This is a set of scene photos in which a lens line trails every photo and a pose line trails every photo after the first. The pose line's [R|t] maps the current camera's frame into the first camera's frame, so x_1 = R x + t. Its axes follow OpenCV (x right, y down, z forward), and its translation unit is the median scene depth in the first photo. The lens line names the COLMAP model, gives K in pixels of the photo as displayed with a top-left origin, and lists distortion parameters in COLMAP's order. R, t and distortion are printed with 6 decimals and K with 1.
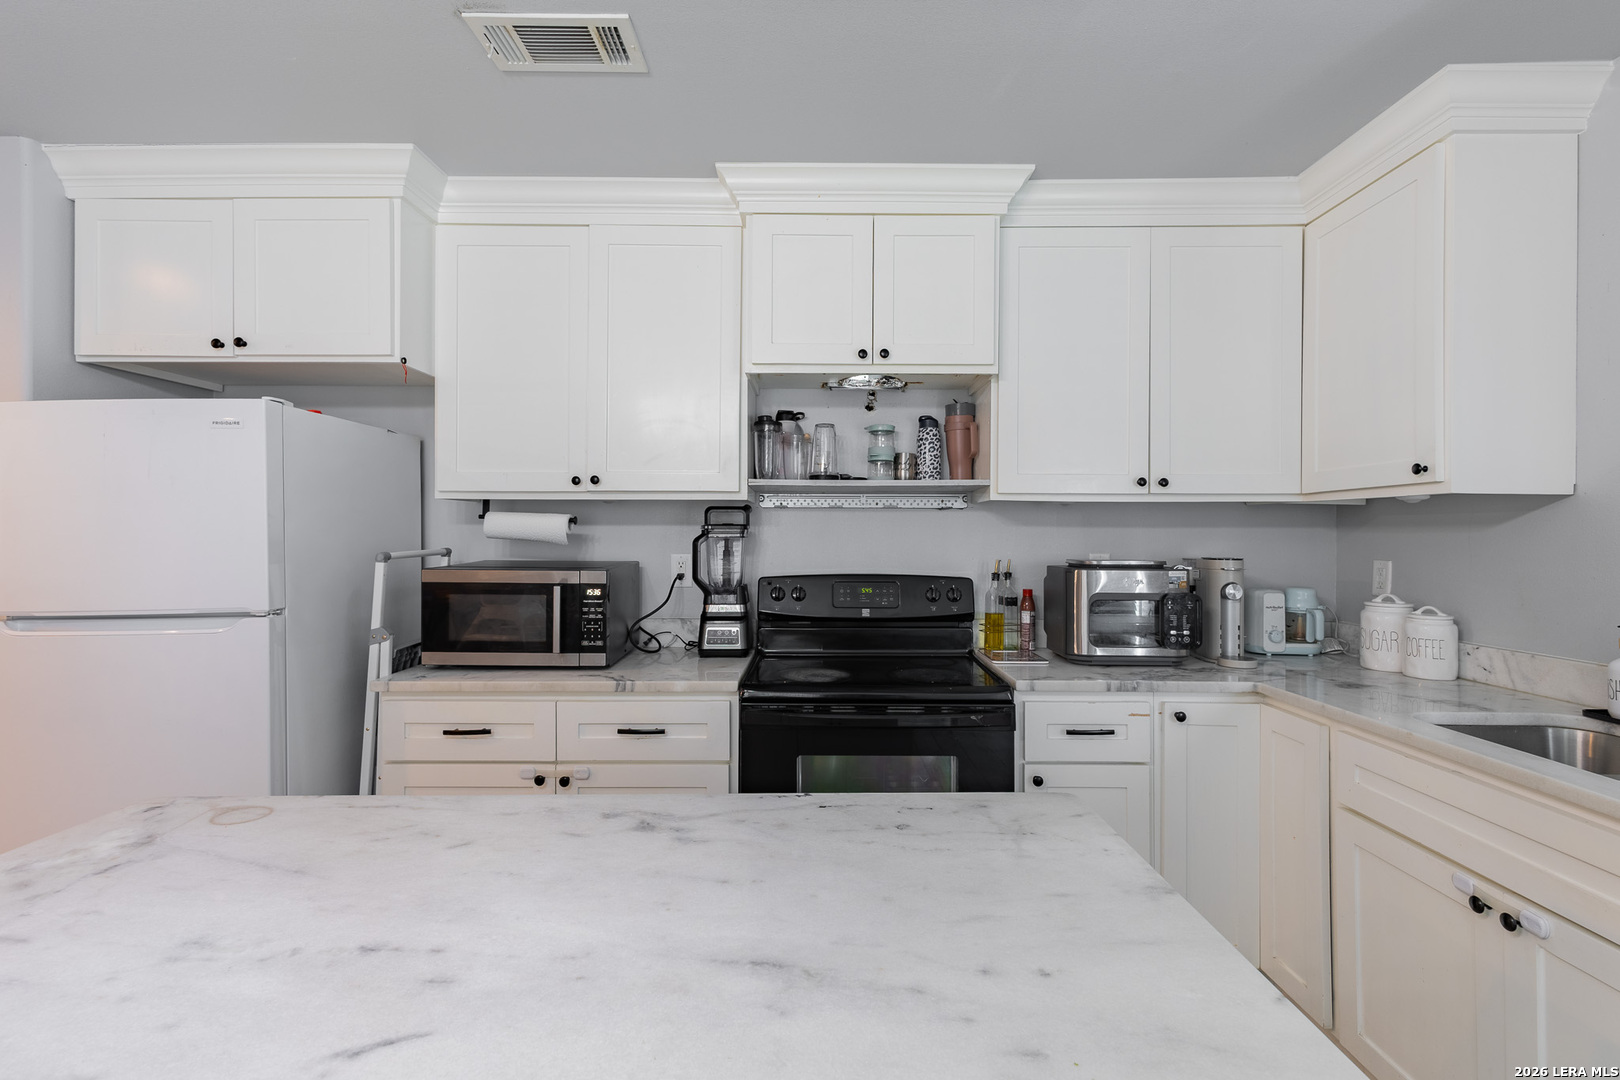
lens RADIAL K [[745.4, 0, 812.5], [0, 745.4, 528.7], [0, 0, 1]] dist [0.004509, -0.000674]
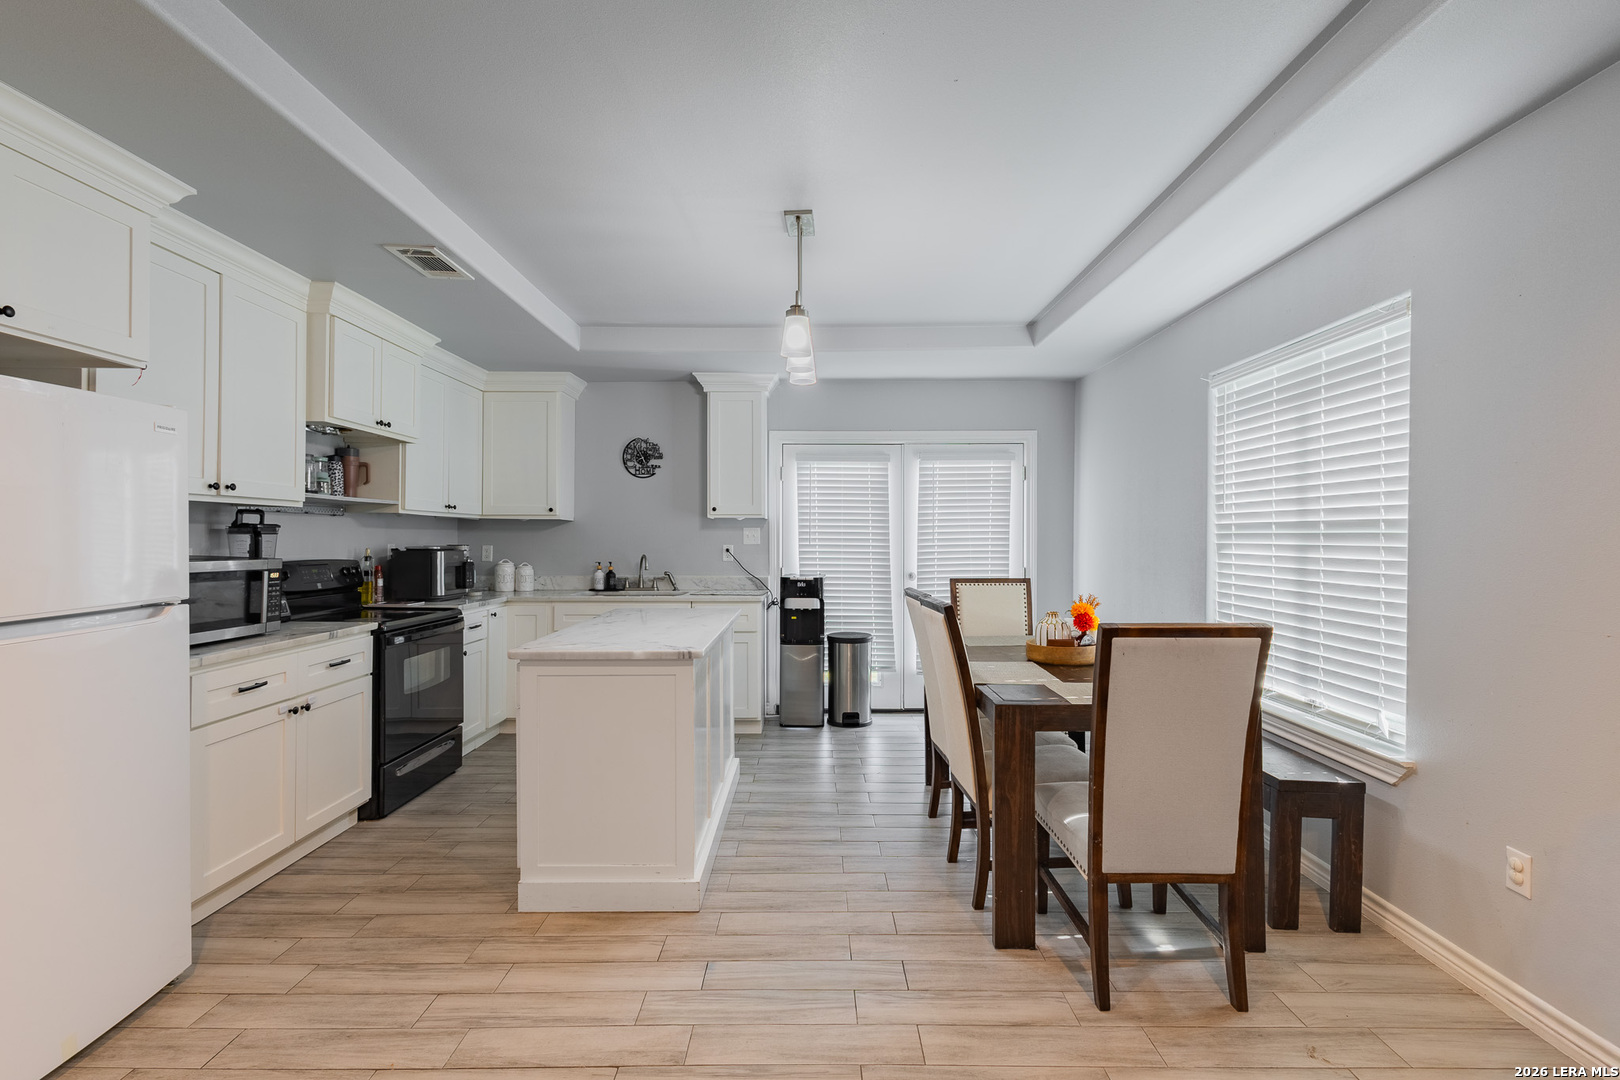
lens RADIAL K [[745.4, 0, 821.4], [0, 745.4, 539.4], [0, 0, 1]] dist [0.004509, -0.000674]
pose [[-0.015188, -0.005123, 0.999872, -1.531807], [-0.019728, 0.999794, 0.004823, -0.004445], [-0.999690, -0.019652, -0.015286, 0.046821]]
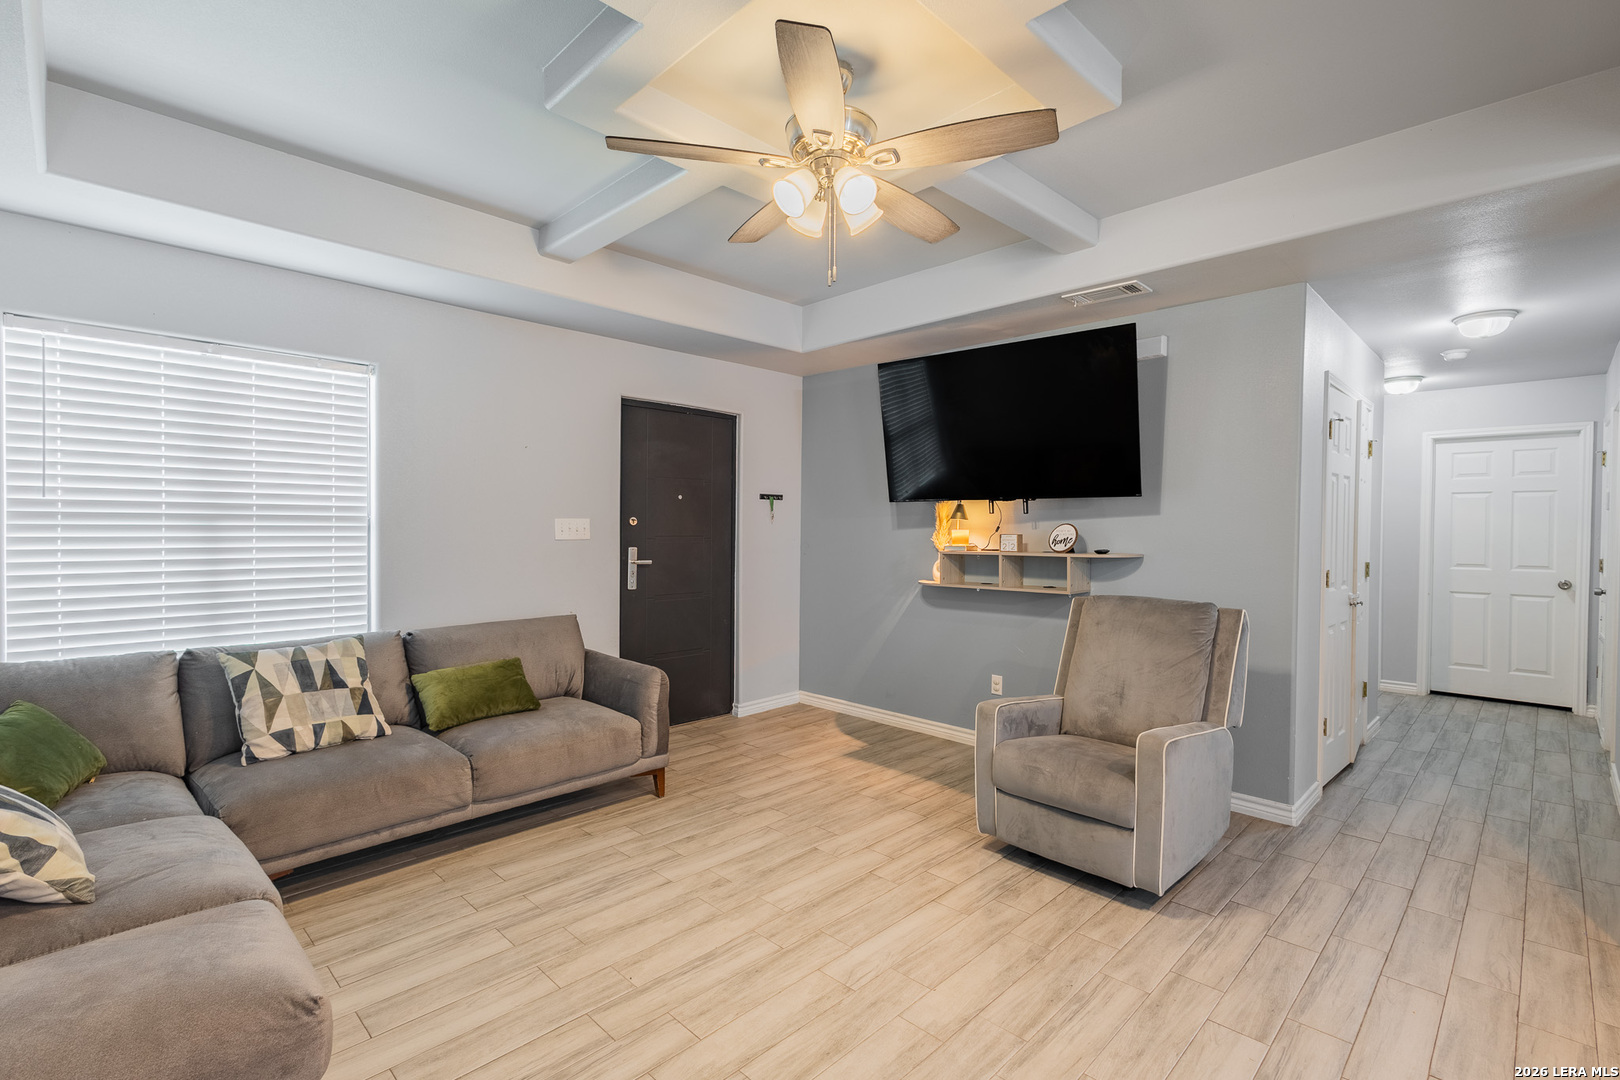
lens RADIAL K [[745.4, 0, 806.1], [0, 745.4, 541.5], [0, 0, 1]] dist [0.004509, -0.000674]
pose [[0.703021, 0.012114, -0.711066, -0.241575], [0.004642, 0.999755, 0.021622, -0.010766], [0.711154, -0.018501, 0.702793, -0.512602]]
